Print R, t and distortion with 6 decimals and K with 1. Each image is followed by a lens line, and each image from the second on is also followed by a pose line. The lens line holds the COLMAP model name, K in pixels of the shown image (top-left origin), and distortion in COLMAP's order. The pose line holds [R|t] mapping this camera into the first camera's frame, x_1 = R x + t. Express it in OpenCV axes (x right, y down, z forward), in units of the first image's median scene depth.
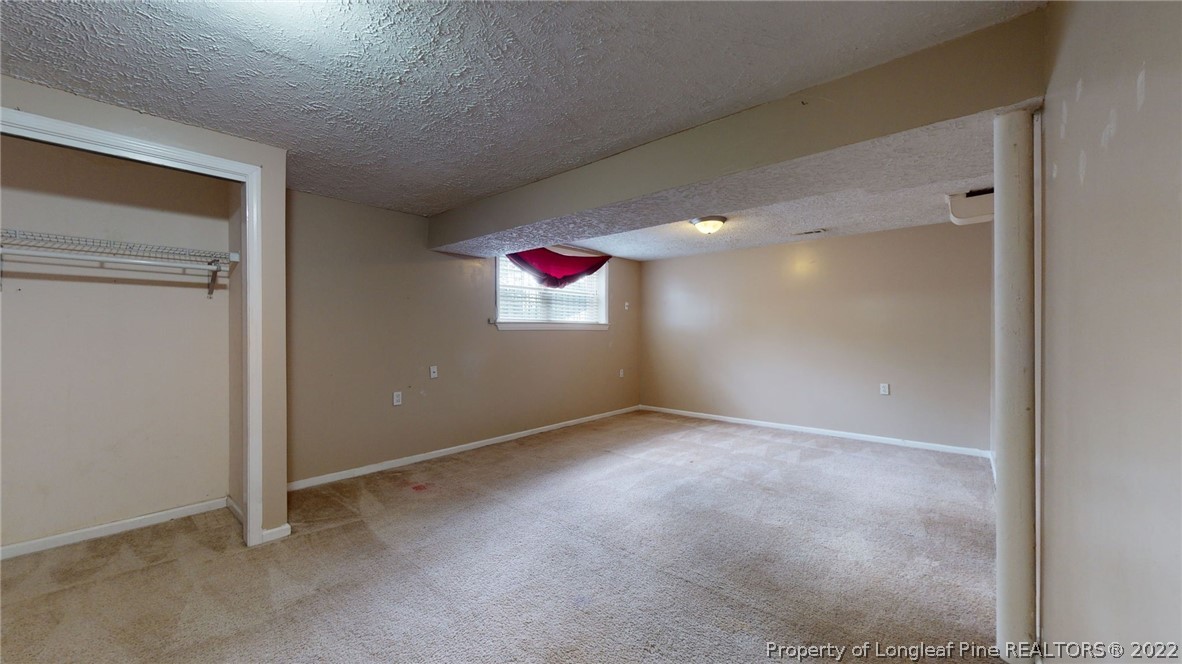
lens RADIAL K [[436.0, 0, 594.7], [0, 436.0, 332.1], [0, 0, 1]] dist [0.002290, 0.000319]
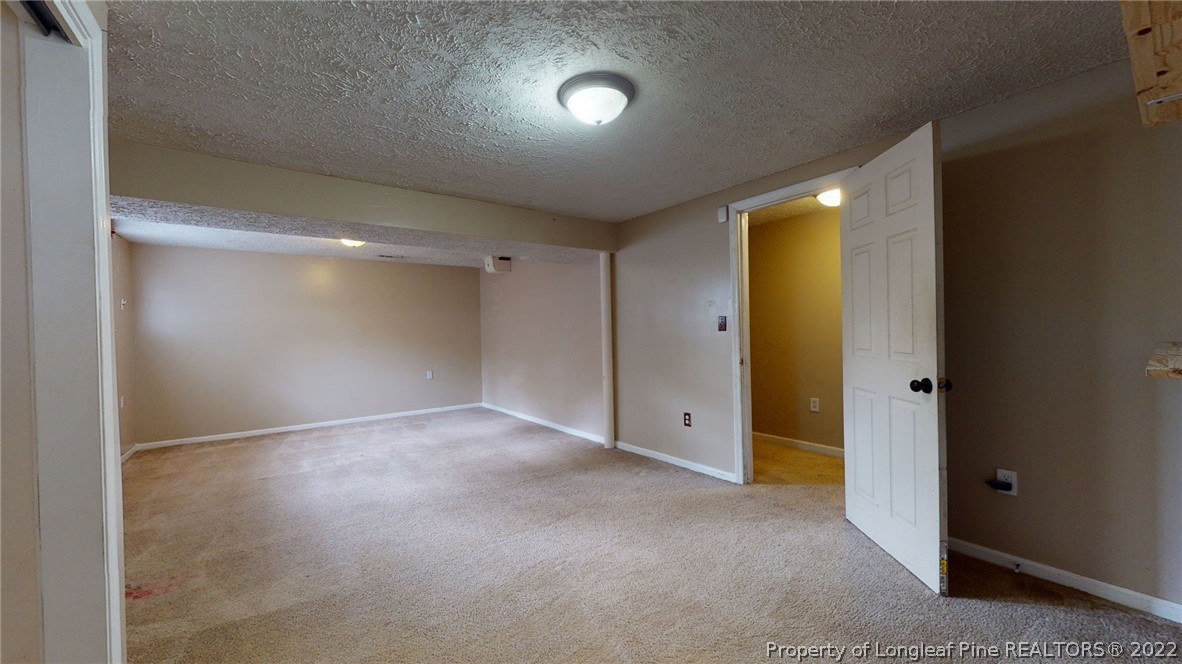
lens RADIAL K [[436.0, 0, 593.6], [0, 436.0, 333.0], [0, 0, 1]] dist [0.002290, 0.000319]
pose [[0.213697, -0.007759, 0.976869, -0.924595], [0.023321, 0.999724, 0.002839, 0.001201], [-0.976622, 0.022174, 0.213819, 0.249723]]
